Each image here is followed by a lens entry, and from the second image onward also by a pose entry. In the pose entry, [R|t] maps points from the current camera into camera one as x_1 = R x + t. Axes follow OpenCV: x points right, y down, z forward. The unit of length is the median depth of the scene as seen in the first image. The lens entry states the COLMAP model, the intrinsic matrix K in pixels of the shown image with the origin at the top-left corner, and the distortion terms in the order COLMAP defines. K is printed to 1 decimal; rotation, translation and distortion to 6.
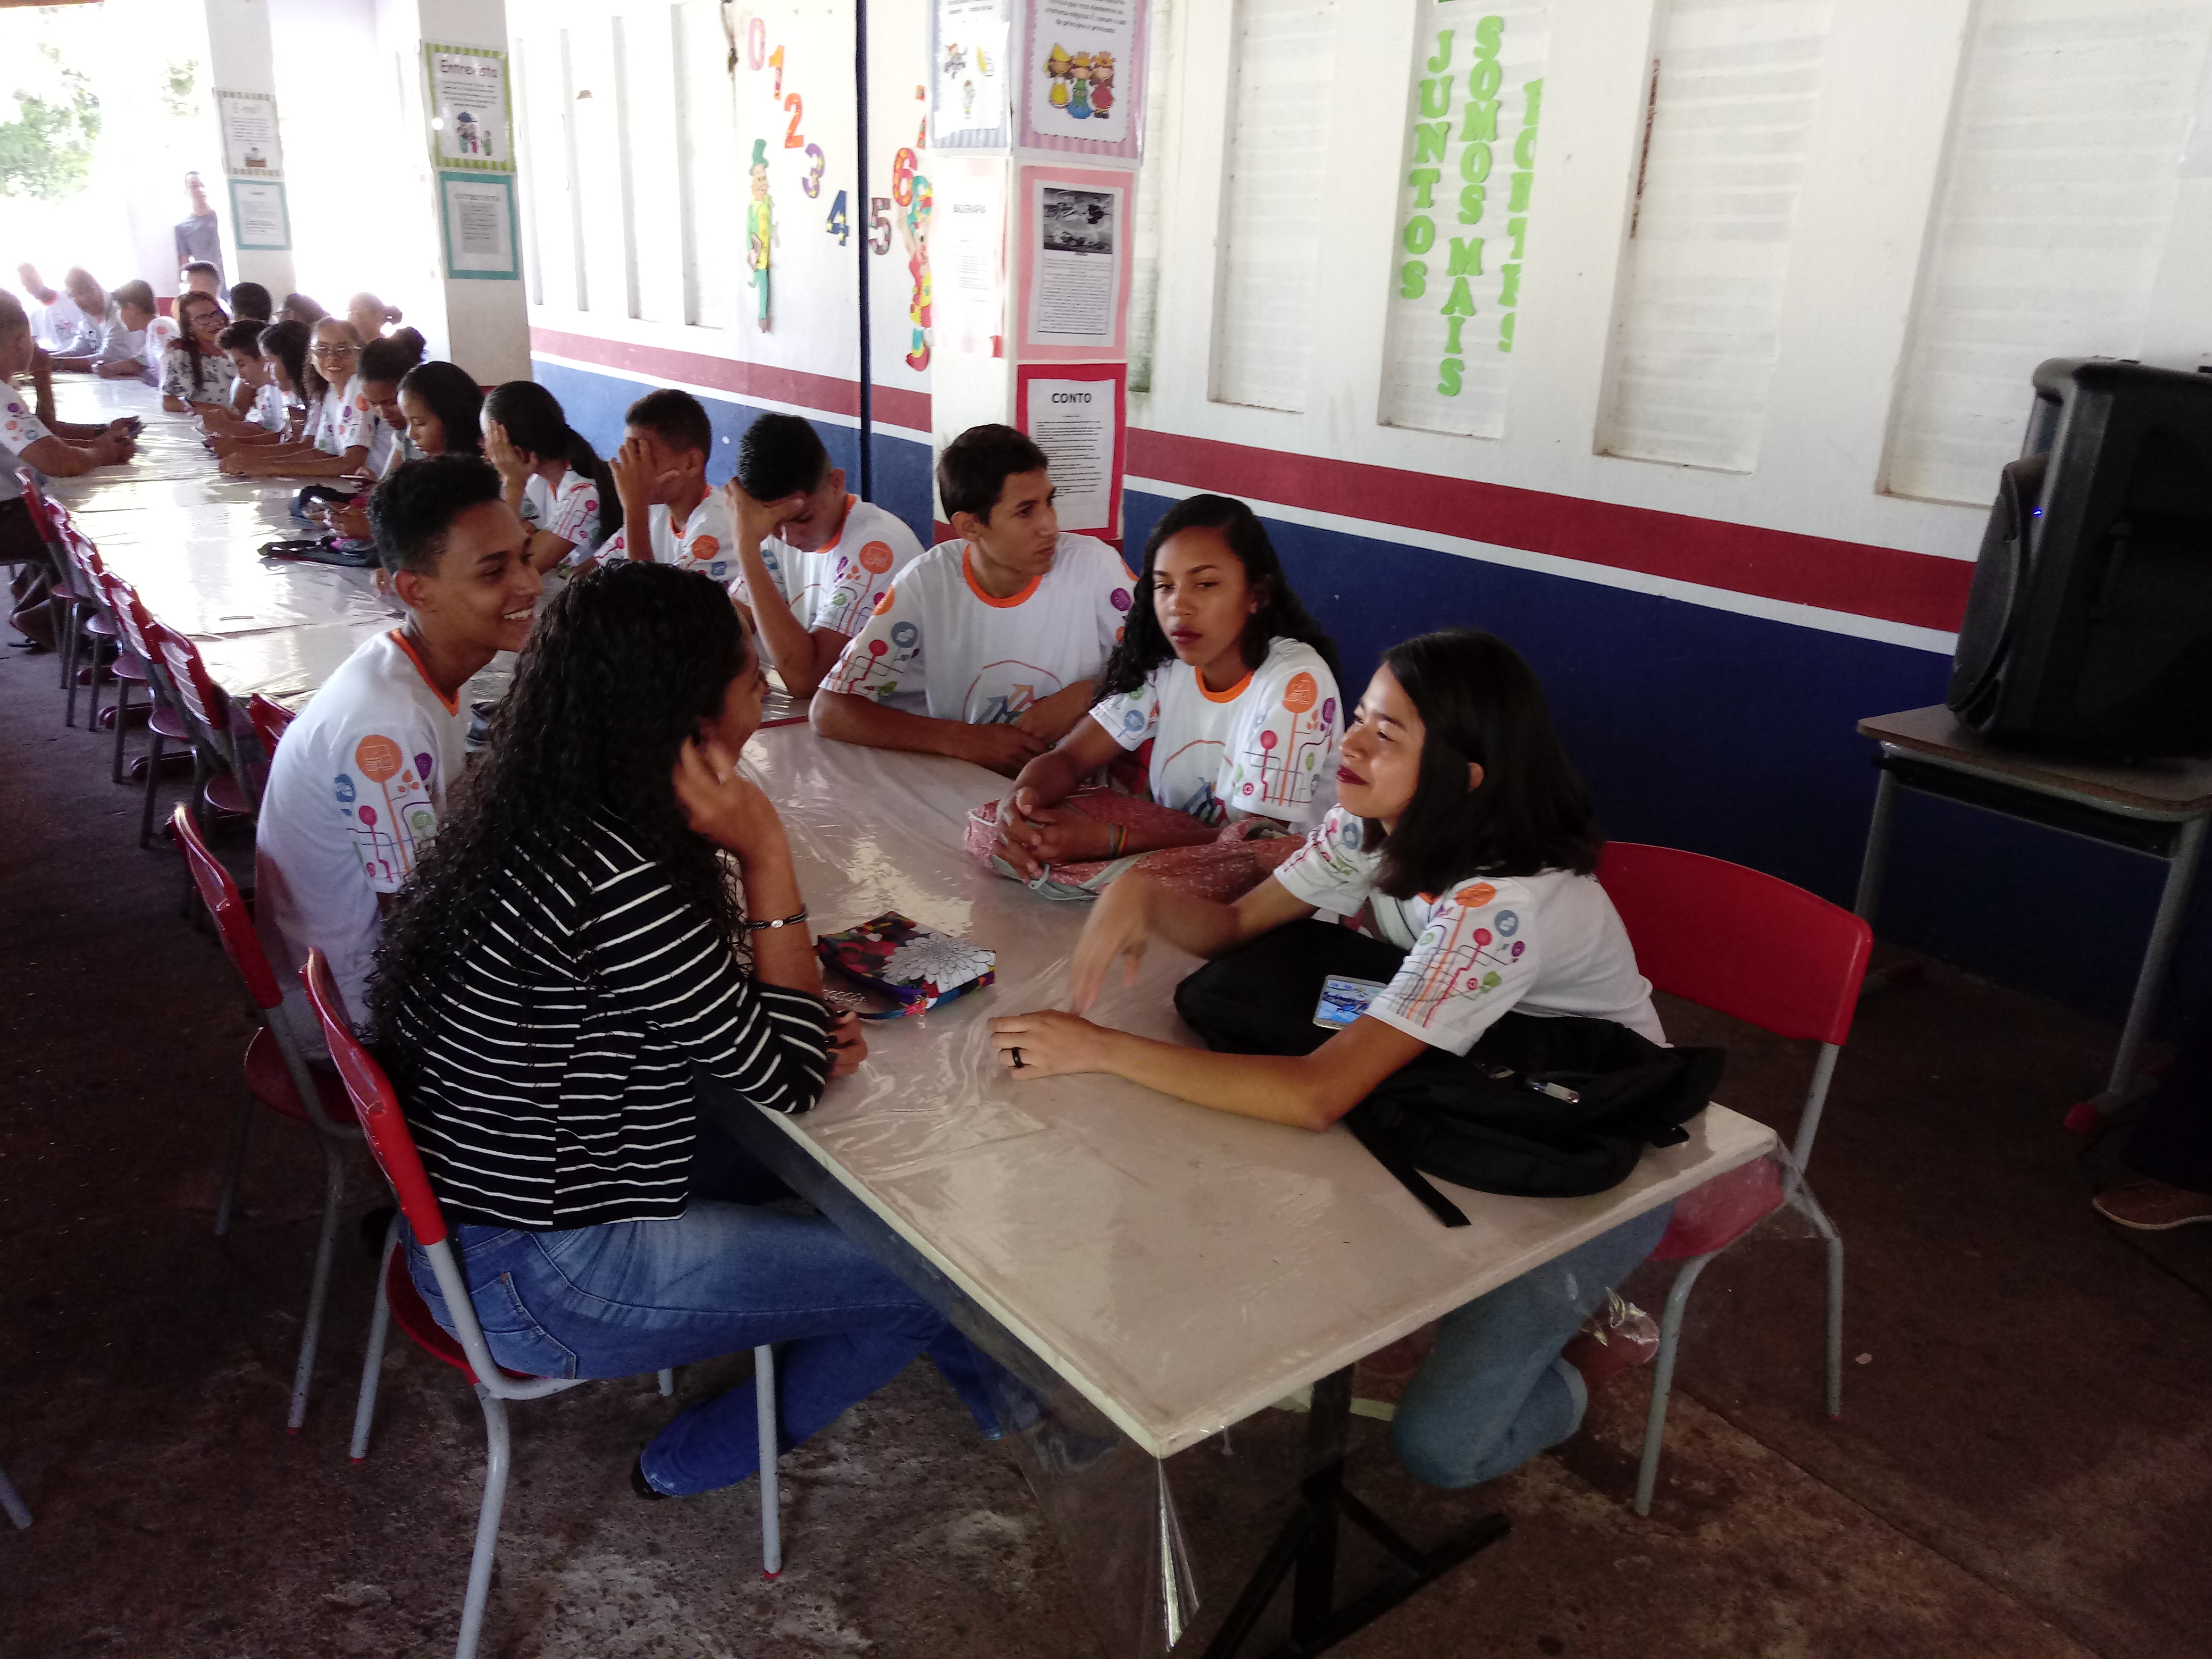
lens RADIAL K [[1649.0, 0, 1095.6], [0, 1649.0, 837.6], [0, 0, 1]] dist [0.012352, -0.012351]
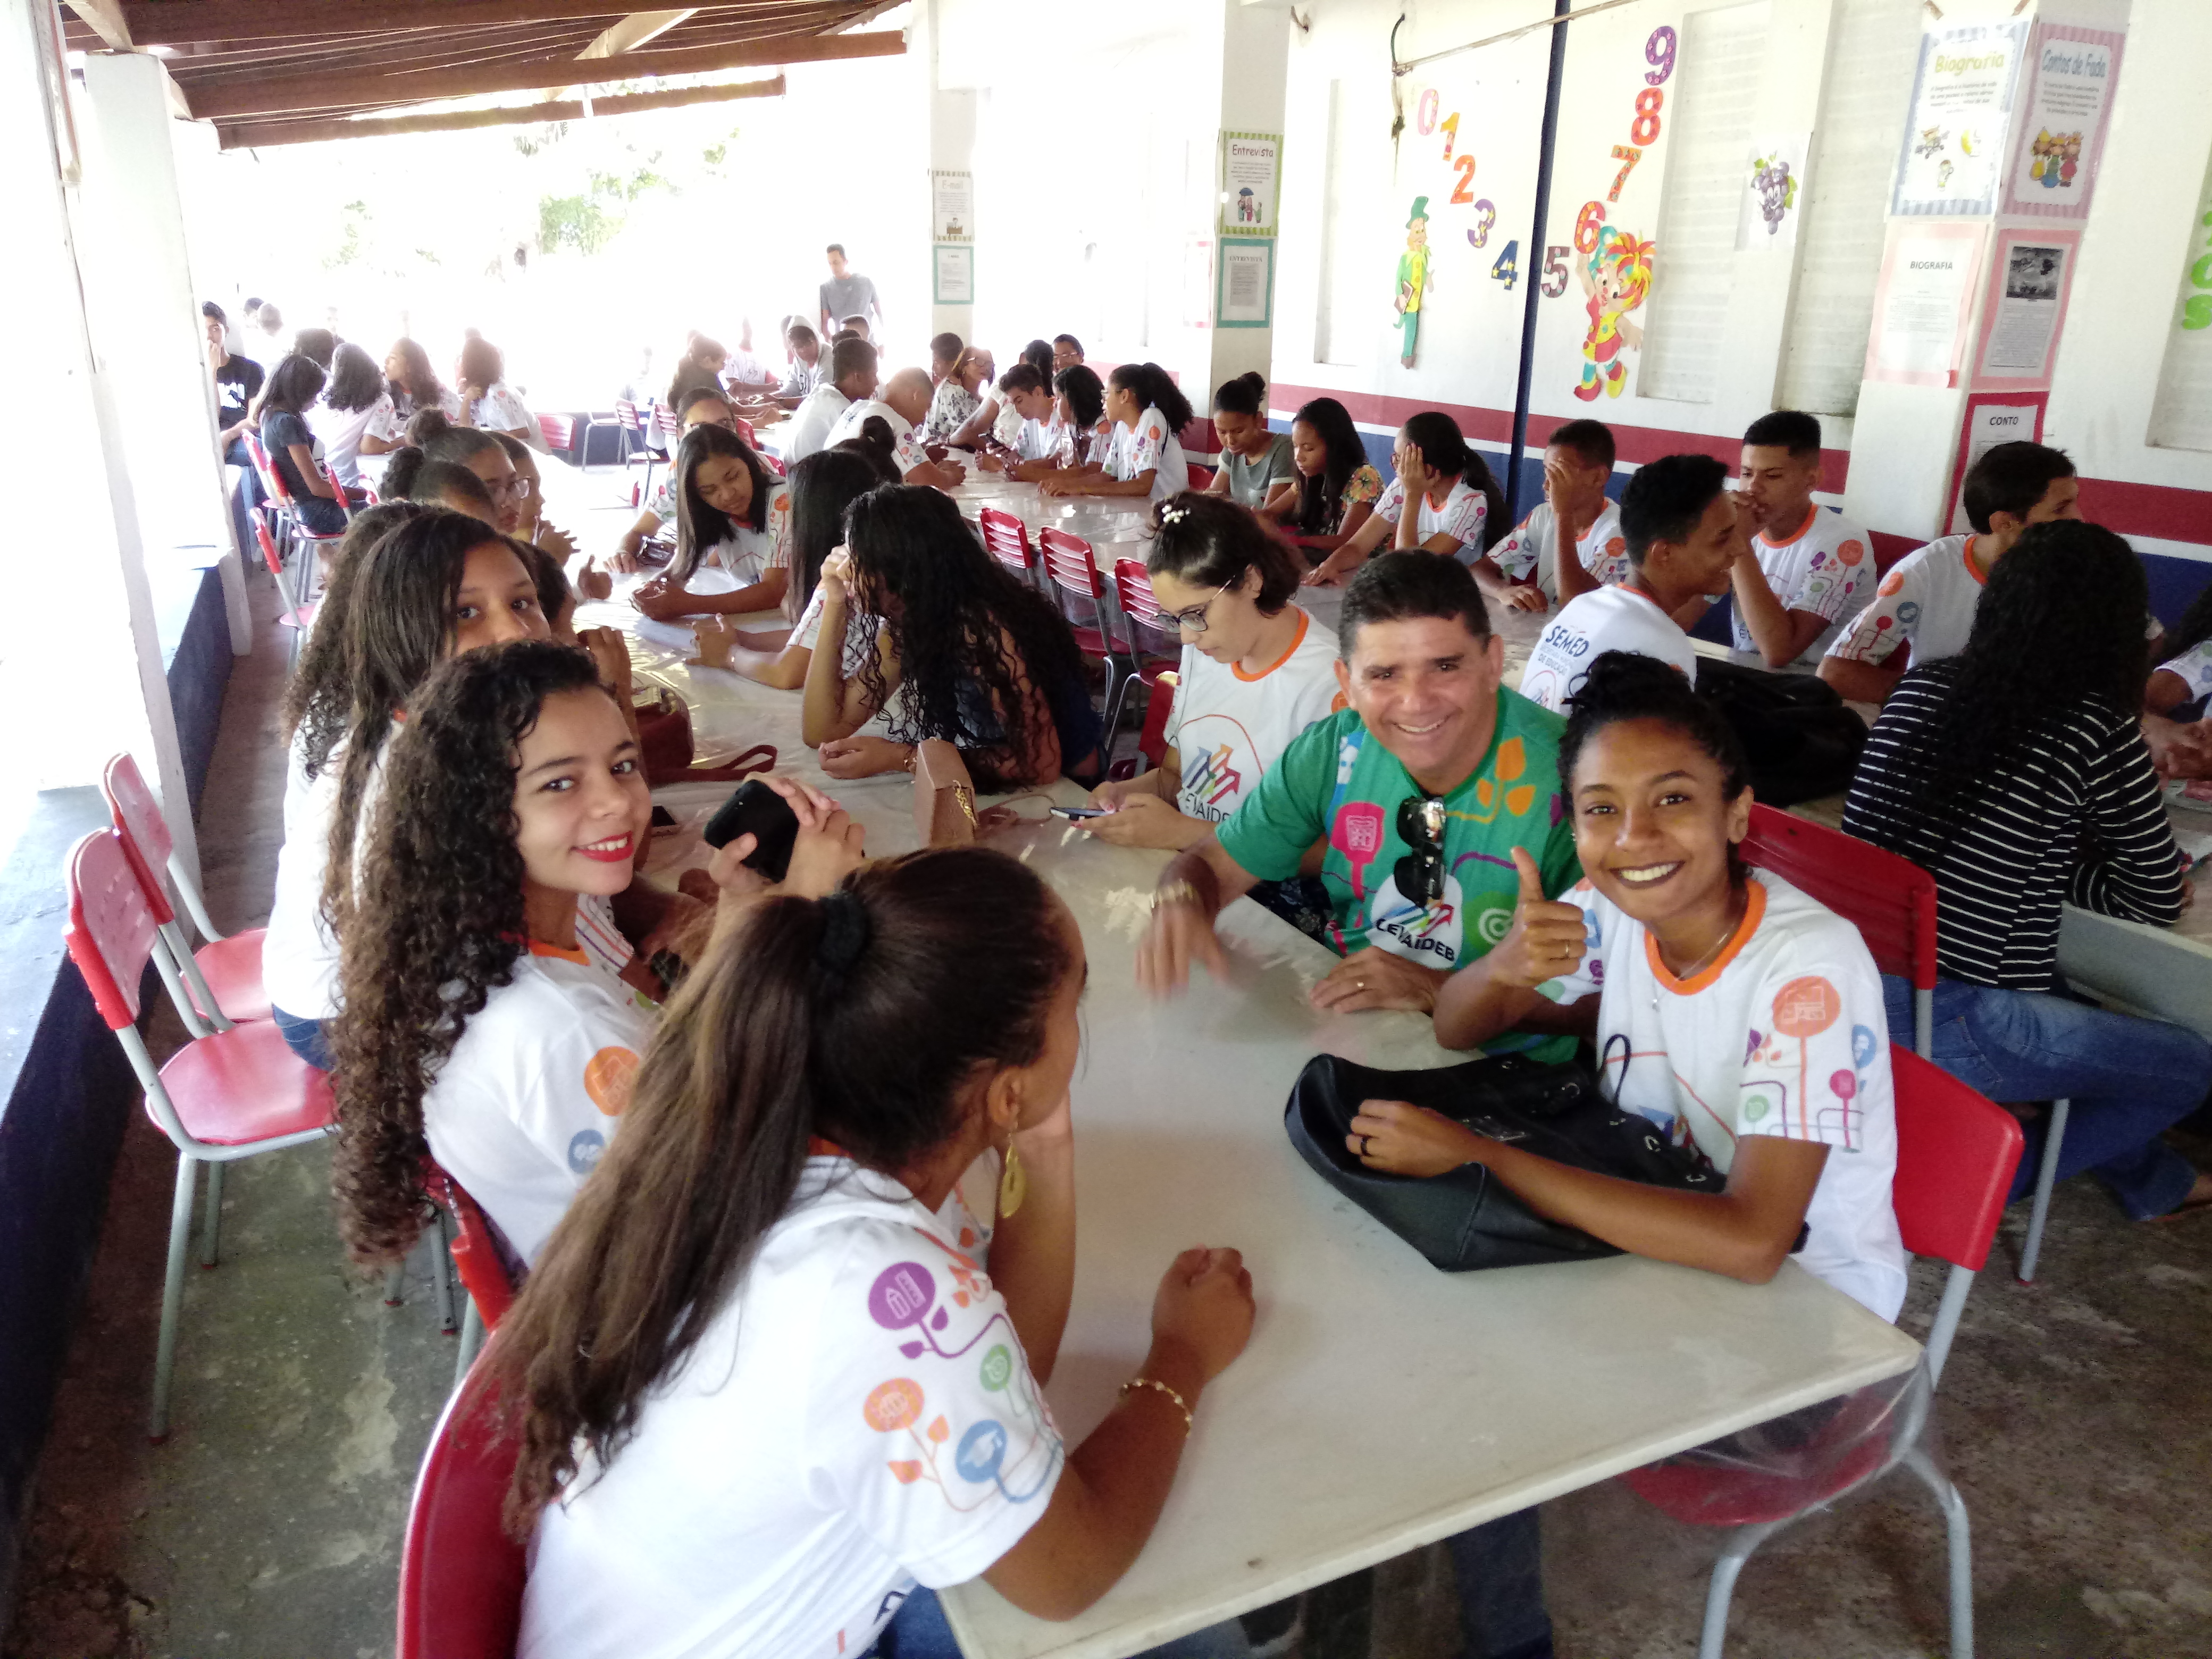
lens RADIAL K [[1633.8, 0, 1097.1], [0, 1633.8, 840.9], [0, 0, 1]] dist [0.020935, -0.010647]
pose [[0.978117, 0.045514, -0.203017, -0.223403], [-0.048300, 0.998794, -0.008787, 0.043236], [0.202373, 0.018401, 0.979136, -0.159115]]
